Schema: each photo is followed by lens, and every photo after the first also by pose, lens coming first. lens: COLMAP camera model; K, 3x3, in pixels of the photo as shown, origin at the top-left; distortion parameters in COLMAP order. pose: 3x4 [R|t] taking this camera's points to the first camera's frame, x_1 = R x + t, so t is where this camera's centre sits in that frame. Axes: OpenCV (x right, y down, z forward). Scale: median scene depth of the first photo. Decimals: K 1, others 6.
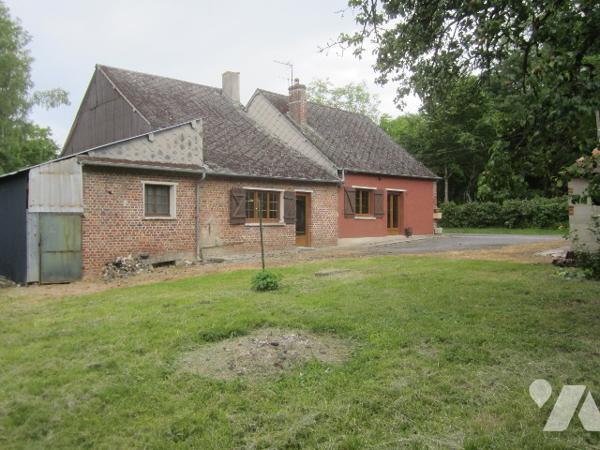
lens RADIAL K [[516.6, 0, 299.0], [0, 516.6, 222.8], [0, 0, 1]] dist [0.013465, 0.009487]
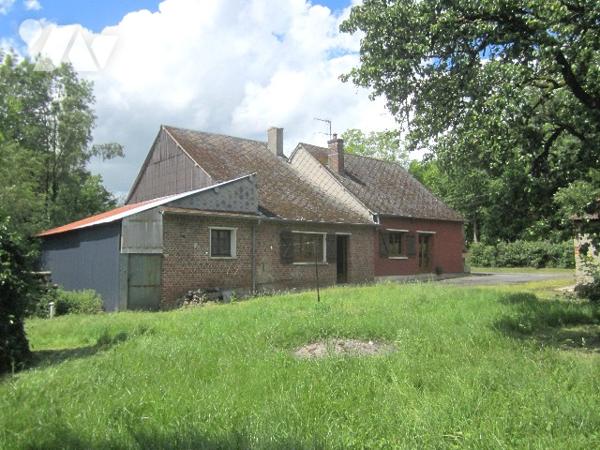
lens RADIAL K [[516.6, 0, 302.8], [0, 516.6, 226.9], [0, 0, 1]] dist [0.013465, 0.009487]
pose [[0.998693, -0.006104, -0.050750, -0.022374], [0.002473, 0.997452, -0.071304, 0.003643], [0.051056, 0.071085, 0.996163, -0.128608]]
